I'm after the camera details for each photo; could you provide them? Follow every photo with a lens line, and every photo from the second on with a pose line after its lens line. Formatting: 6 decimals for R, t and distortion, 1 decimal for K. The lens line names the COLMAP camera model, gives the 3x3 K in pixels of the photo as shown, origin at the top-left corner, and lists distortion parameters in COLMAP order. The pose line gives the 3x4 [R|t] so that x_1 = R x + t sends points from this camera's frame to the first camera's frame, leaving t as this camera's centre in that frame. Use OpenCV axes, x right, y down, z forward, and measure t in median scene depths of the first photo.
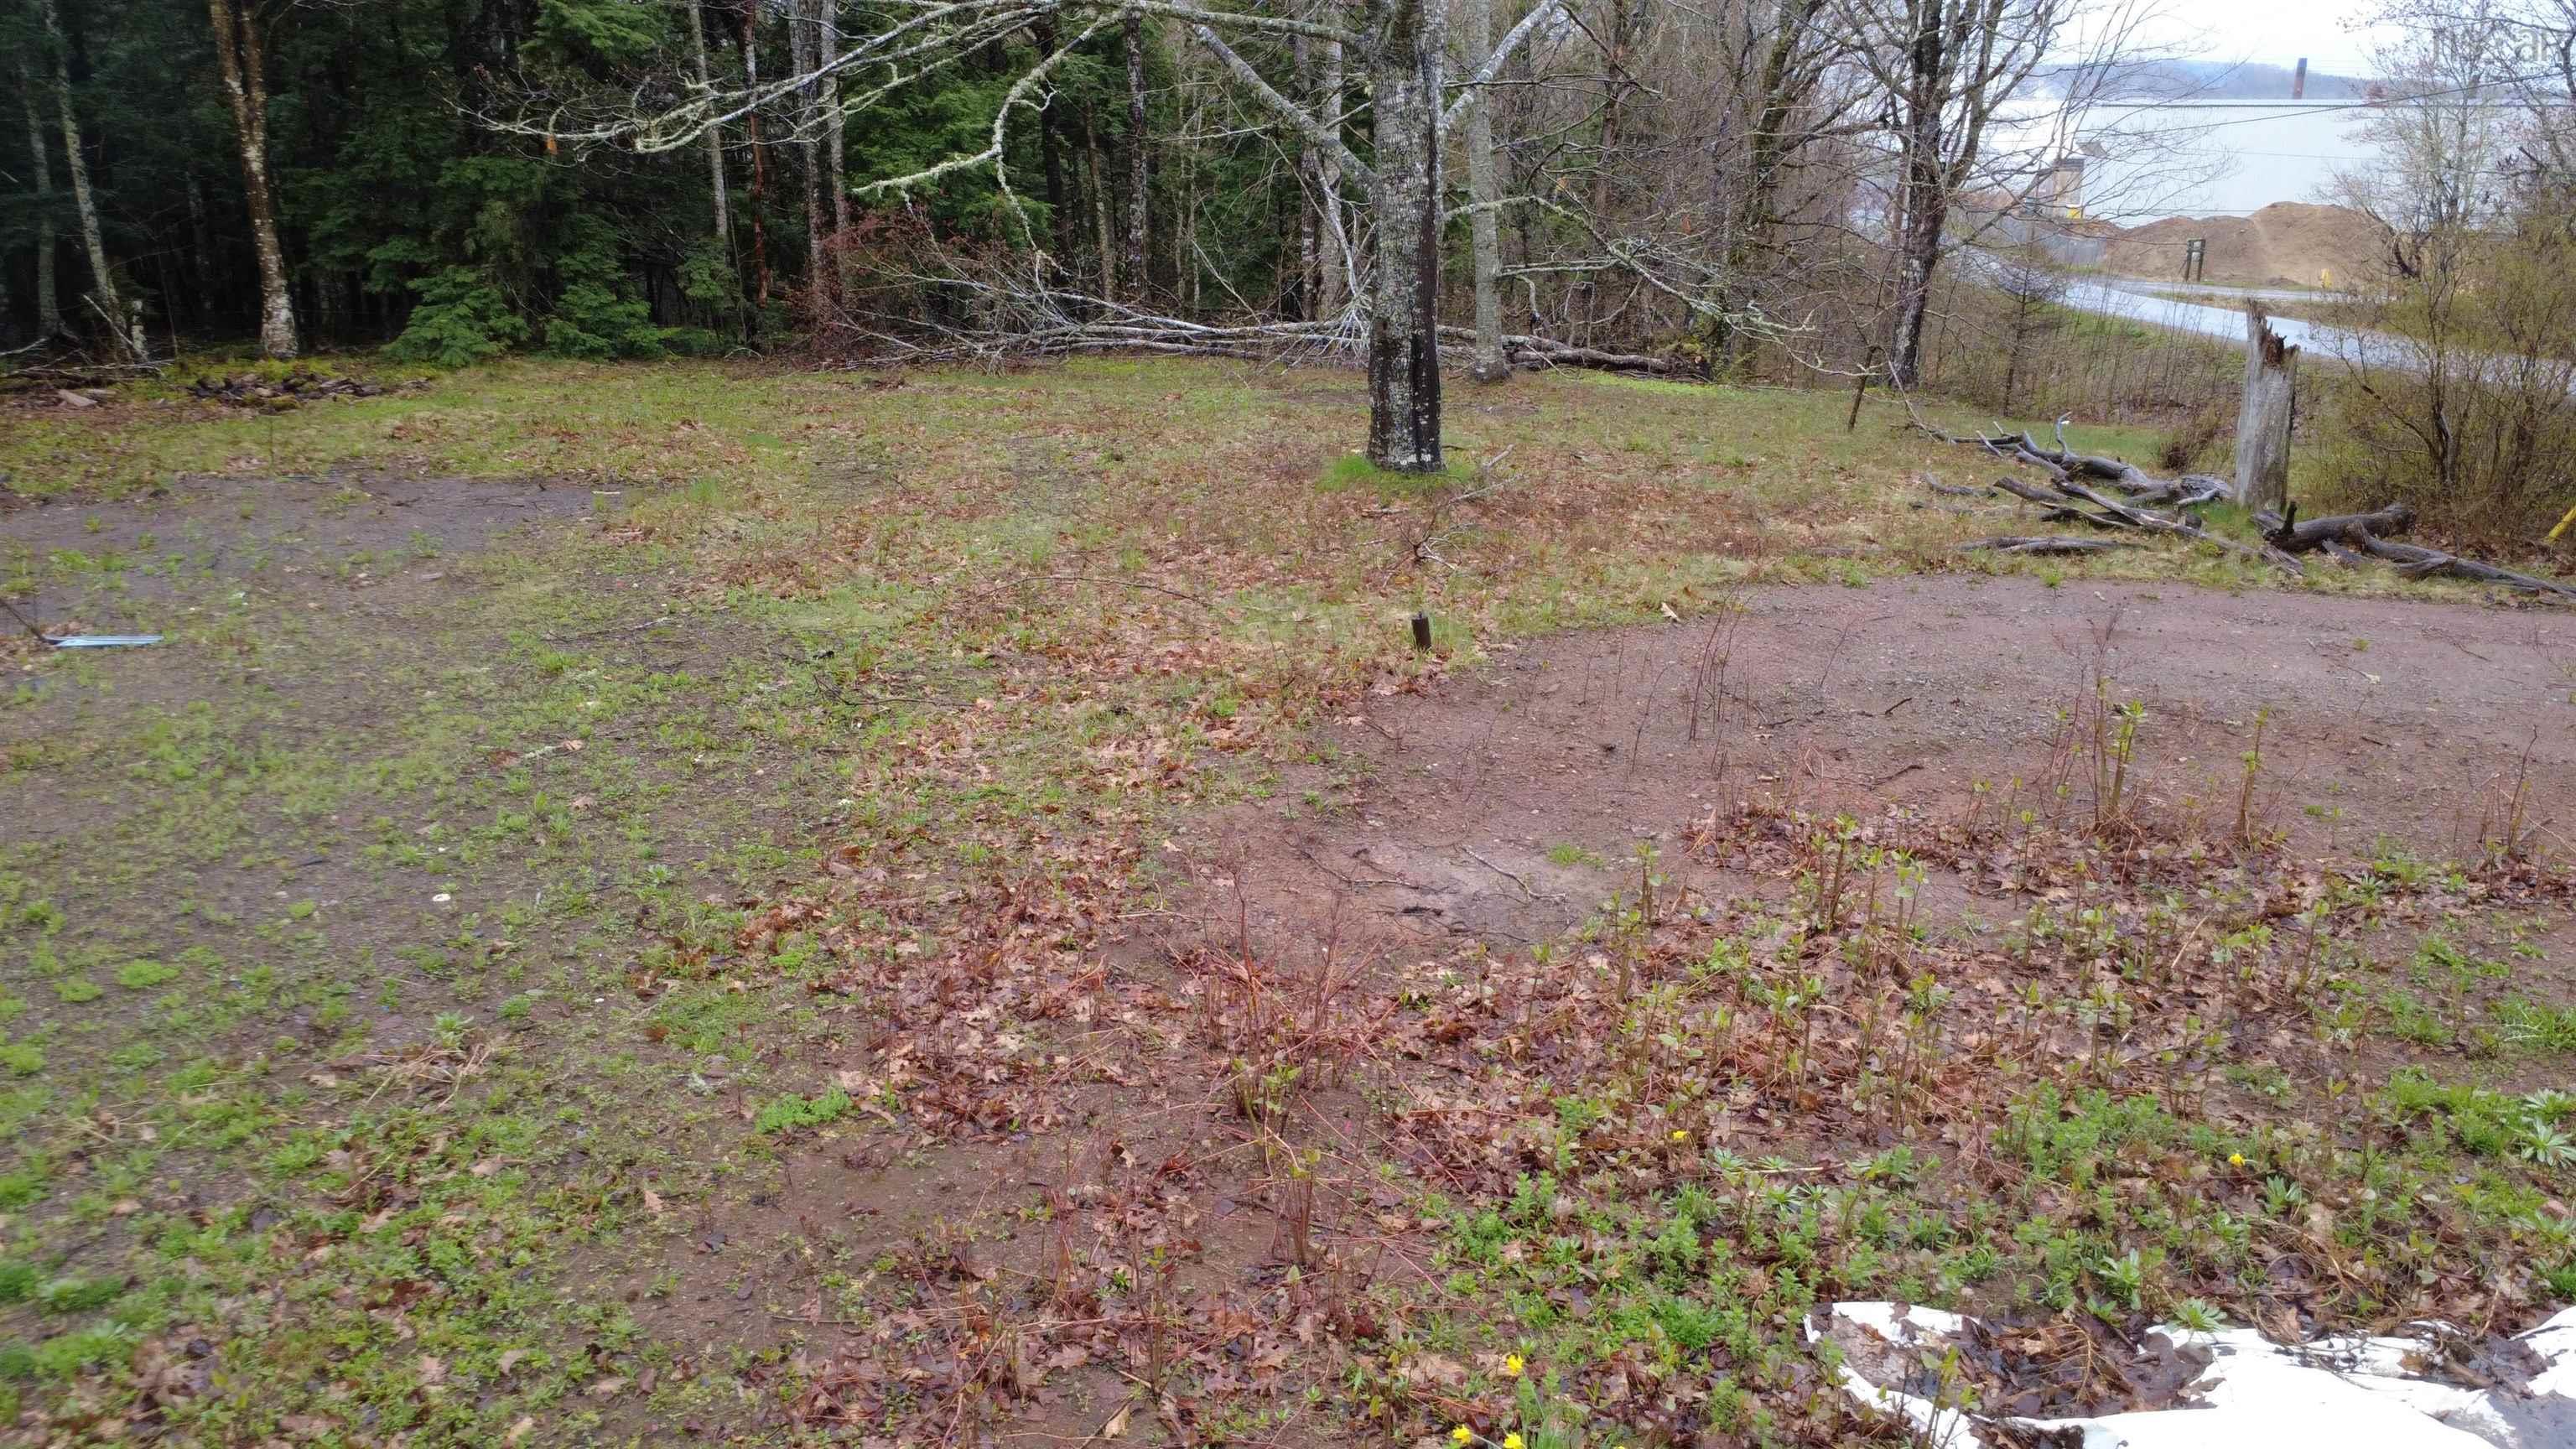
lens RADIAL K [[1868.1, 0, 1289.4], [0, 1868.1, 730.6], [0, 0, 1]] dist [0.001800, 0.000735]
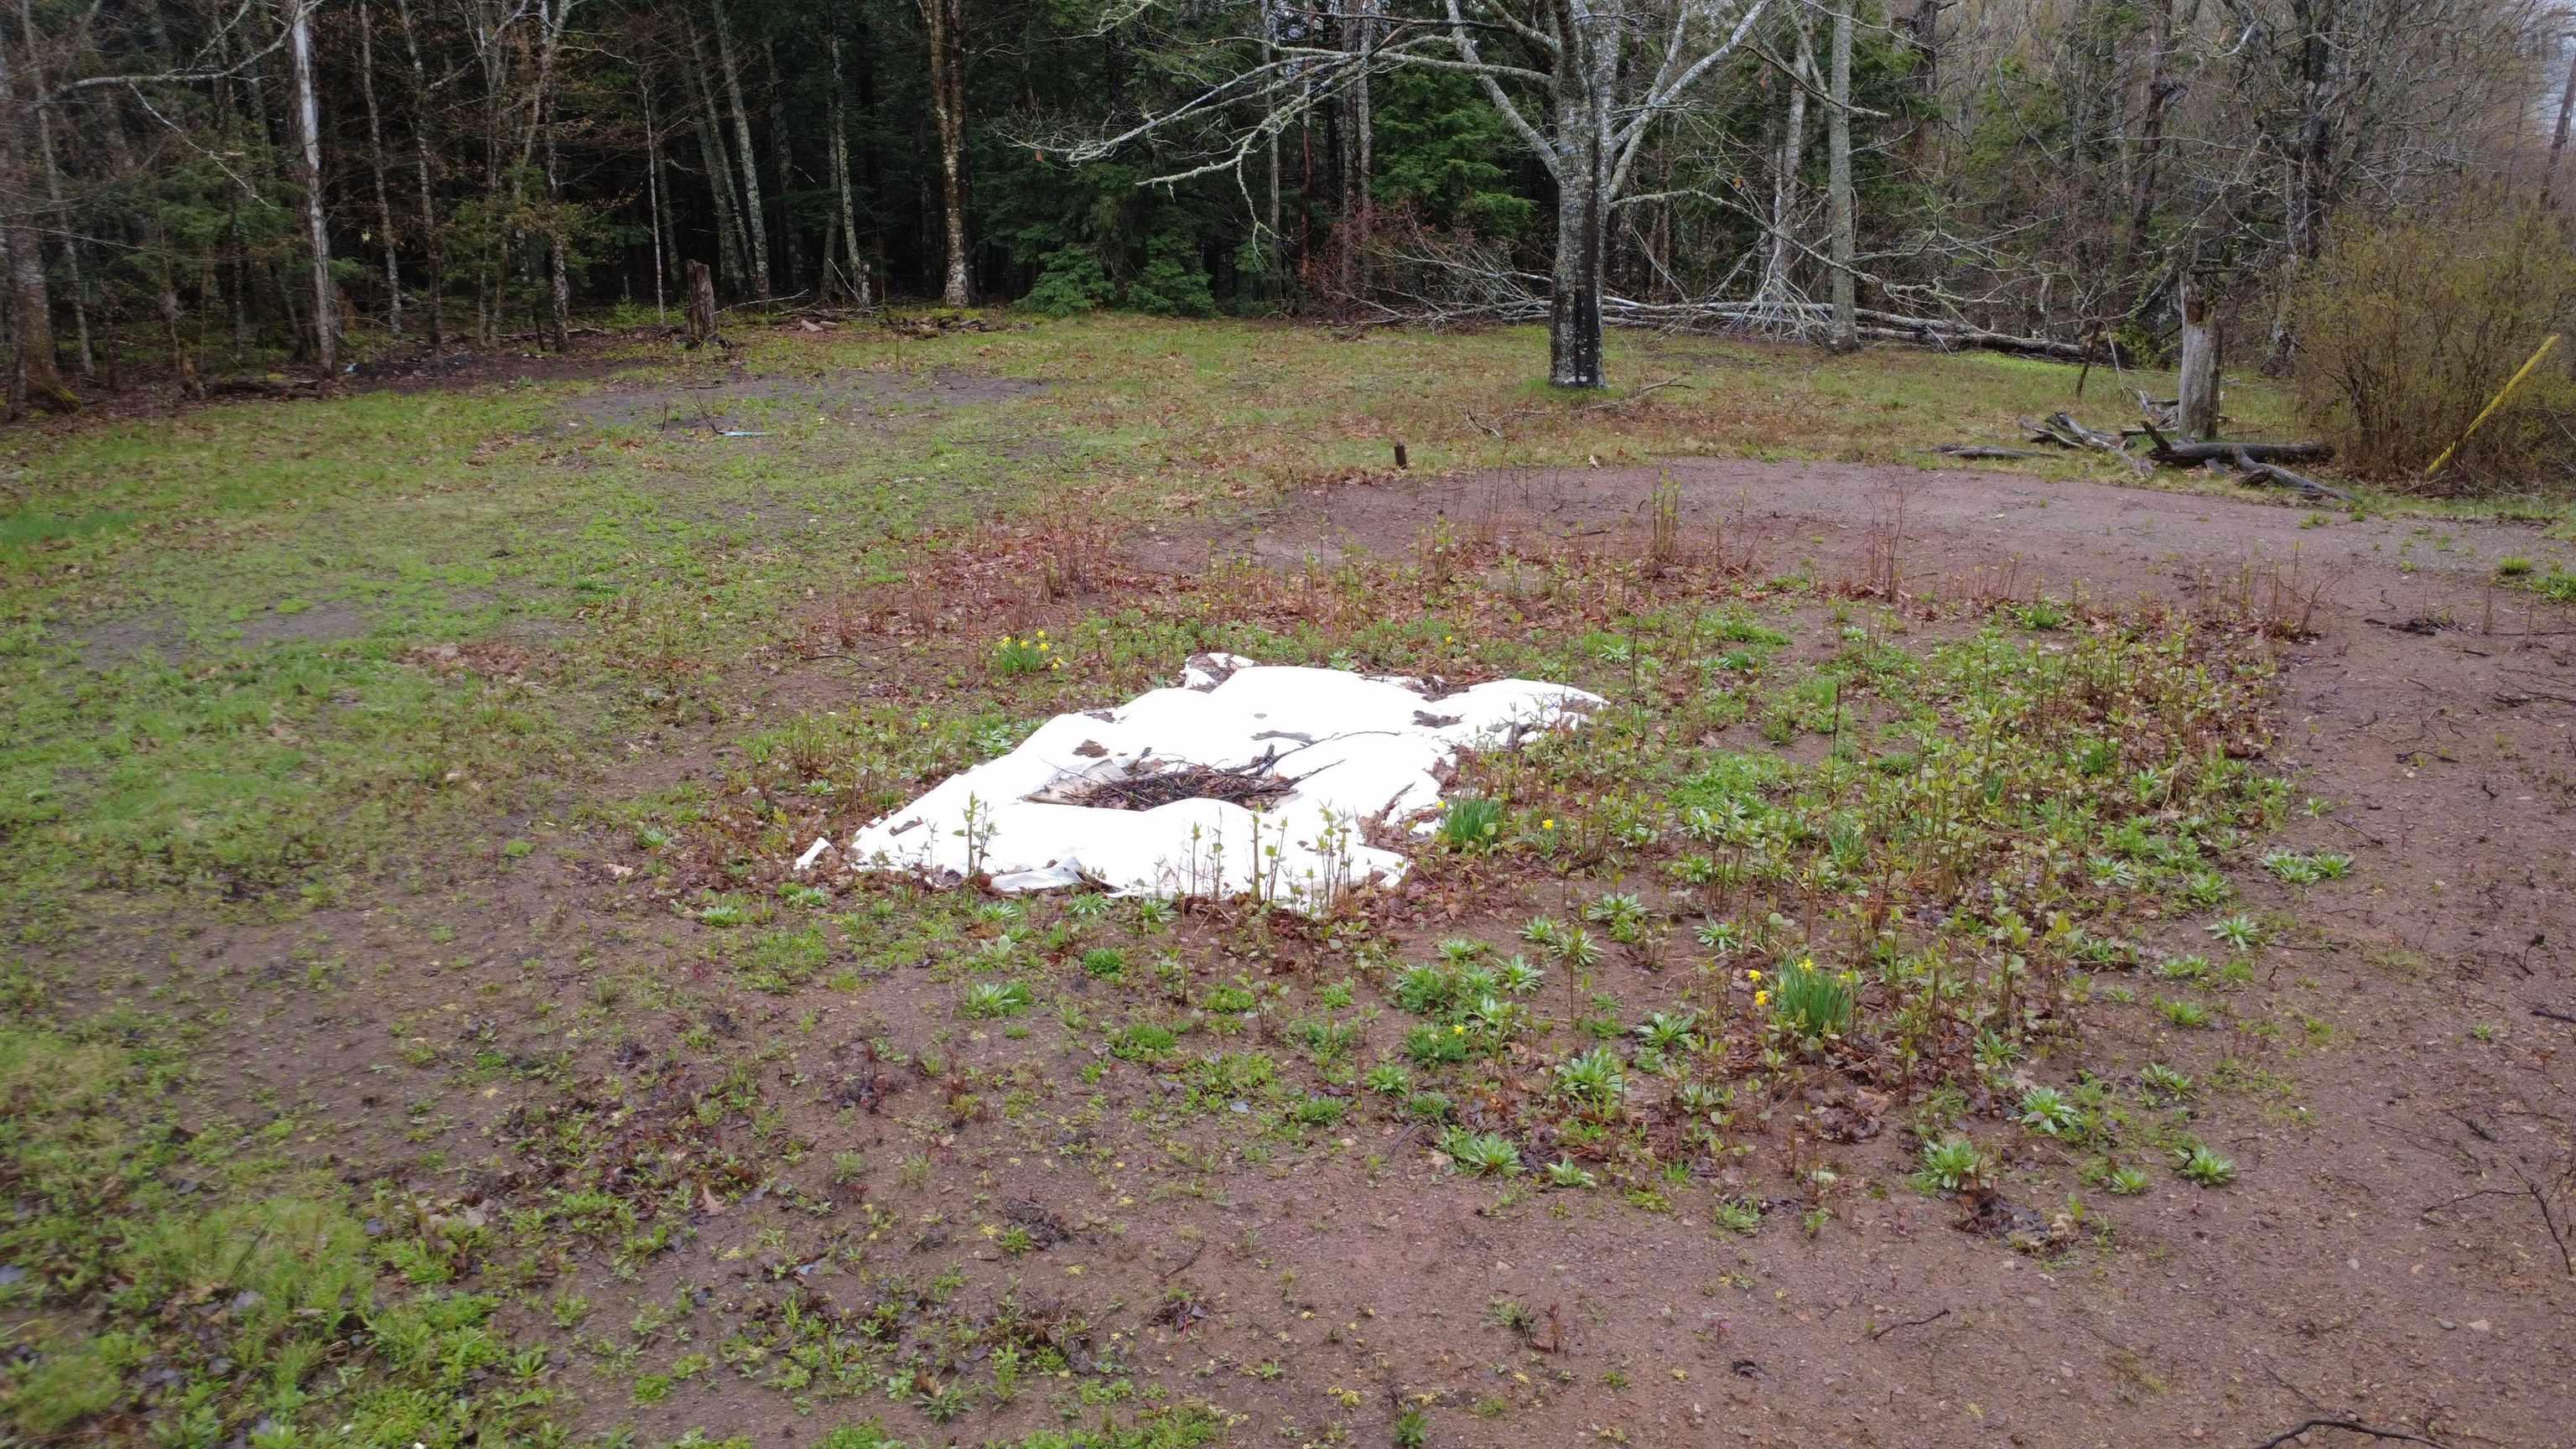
lens RADIAL K [[1868.1, 0, 1289.4], [0, 1868.1, 730.6], [0, 0, 1]] dist [0.001800, 0.000735]
pose [[0.928987, 0.104640, -0.355012, 0.224691], [-0.105325, 0.994285, 0.017452, 0.064353], [0.354809, 0.021179, 0.934699, -0.209963]]
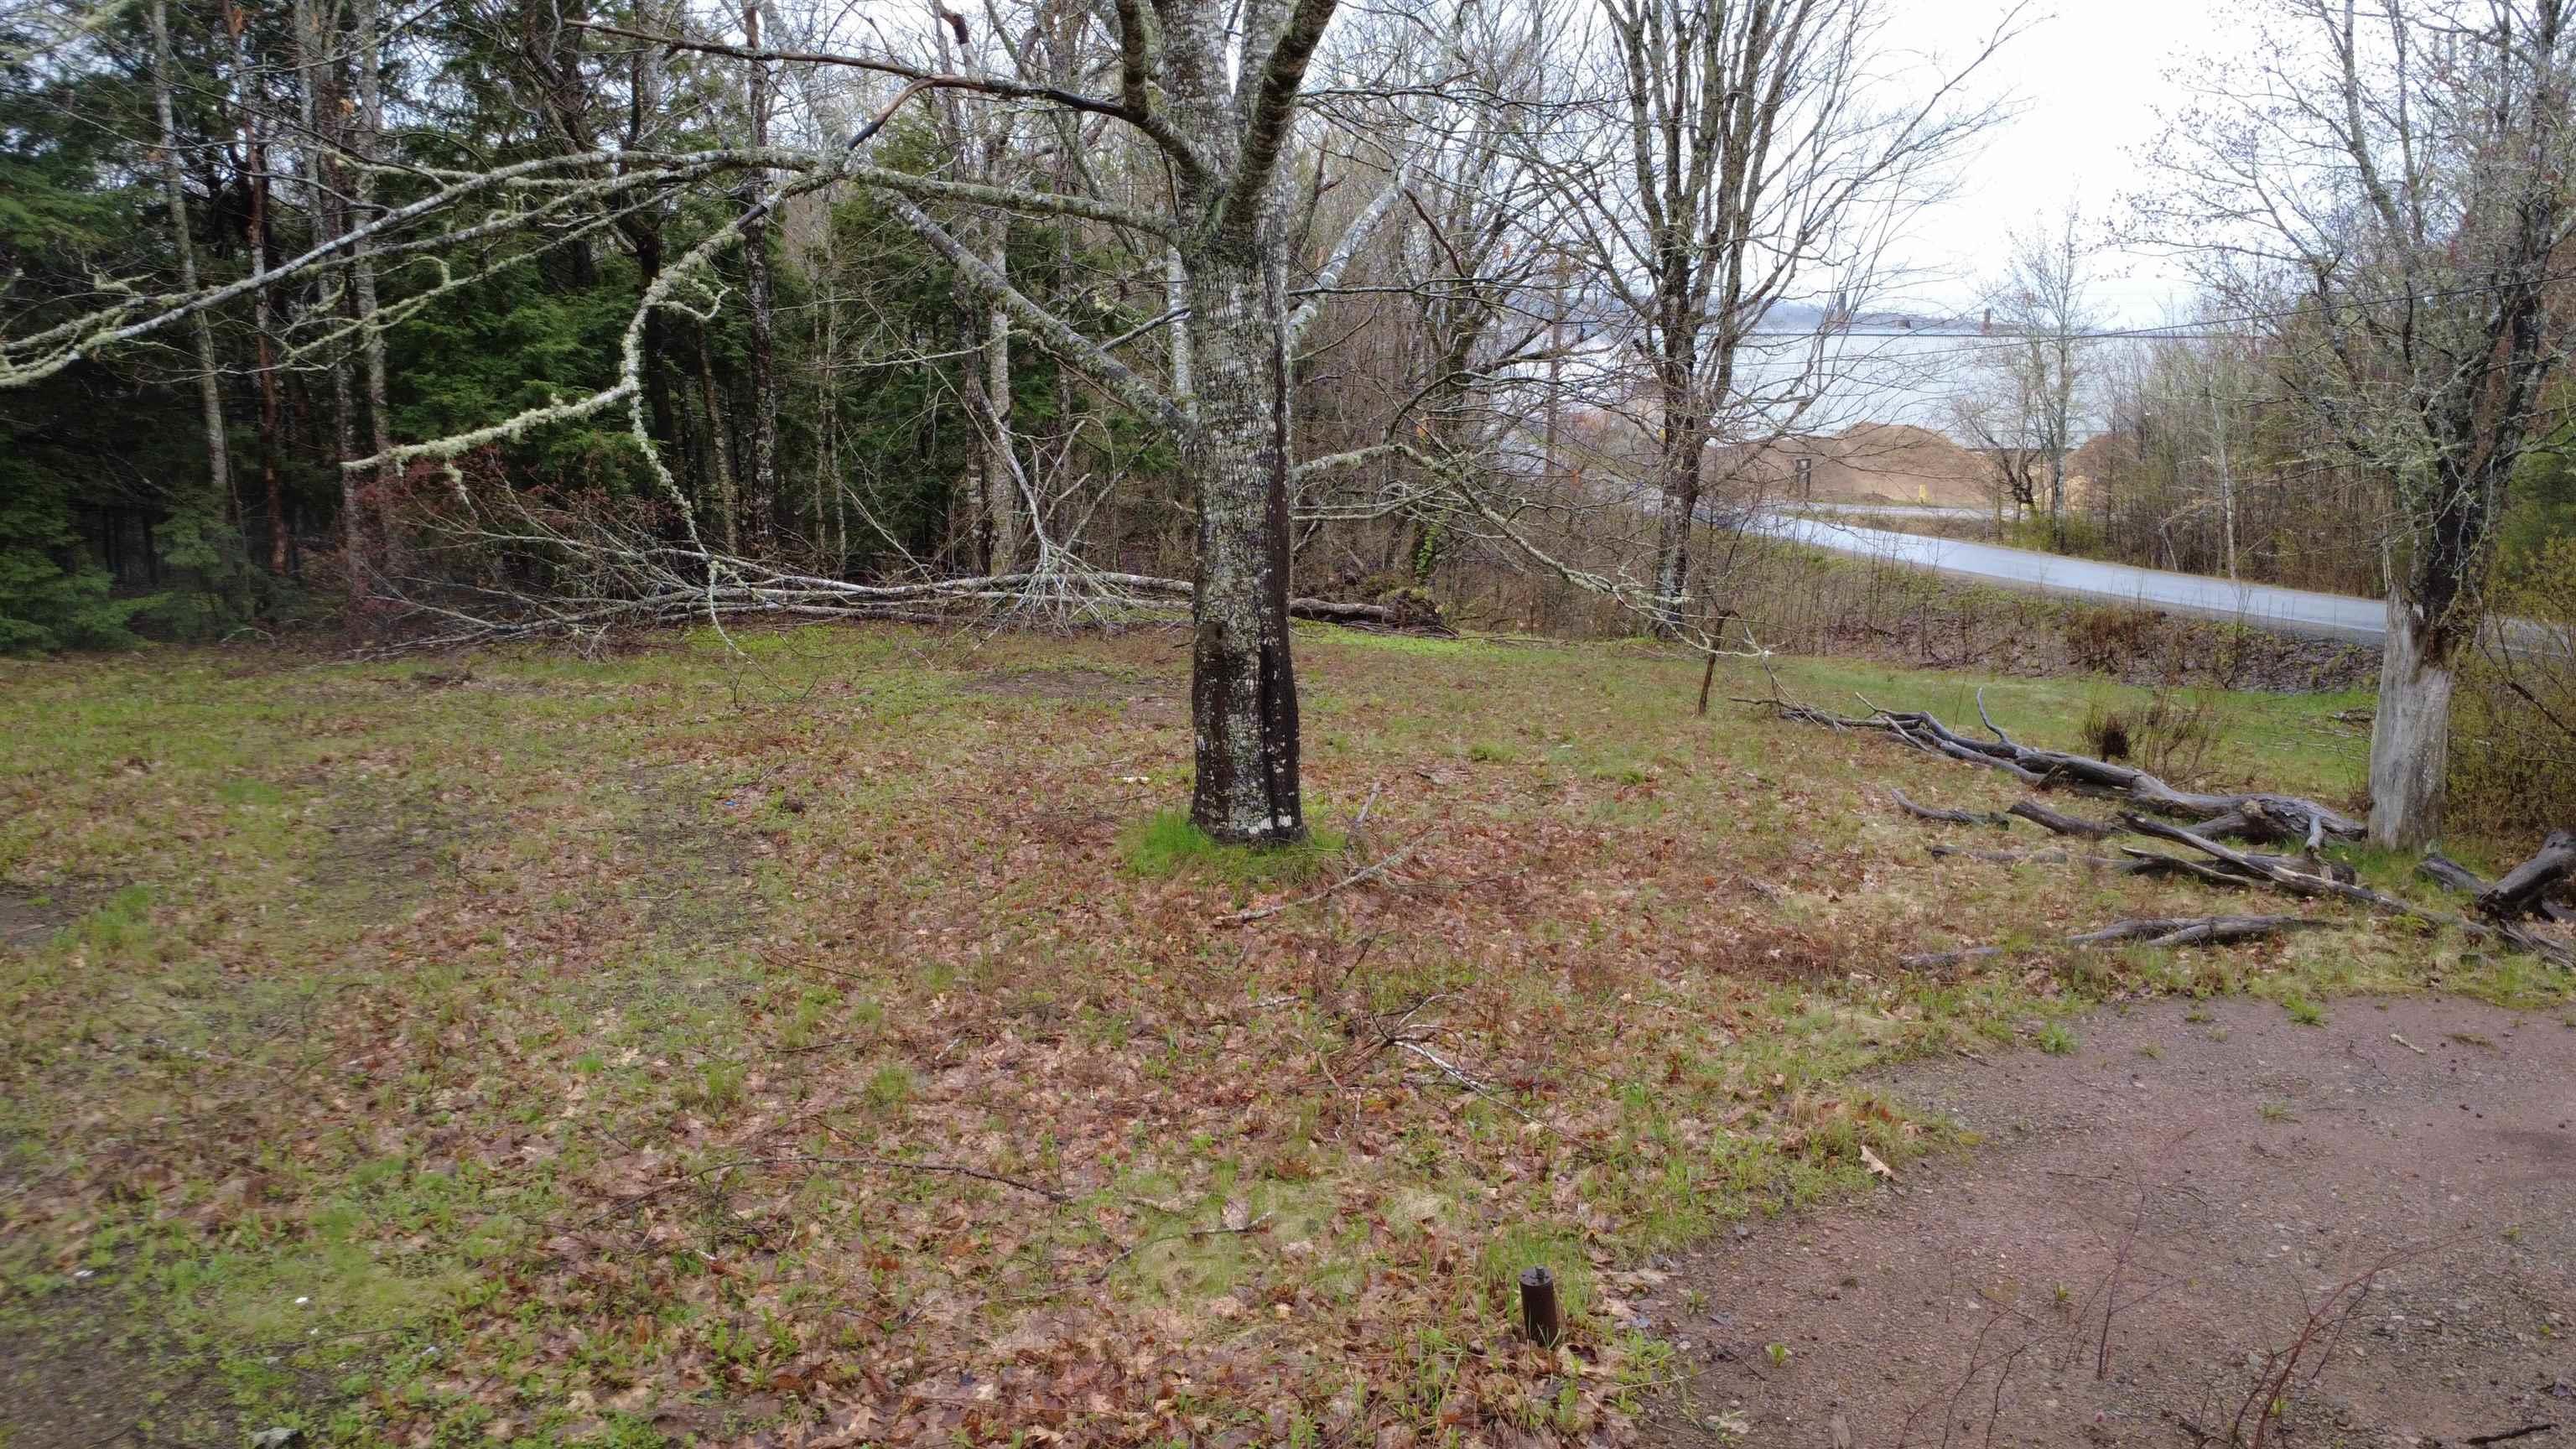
lens RADIAL K [[1880.3, 0, 1288.0], [0, 1880.3, 724.5], [0, 0, 1]] dist [0.001408, -0.001584]
pose [[0.977214, -0.038864, 0.208668, -0.038858], [0.062889, 0.991966, -0.109766, -0.061016], [-0.202726, 0.120388, 0.971807, 0.190290]]
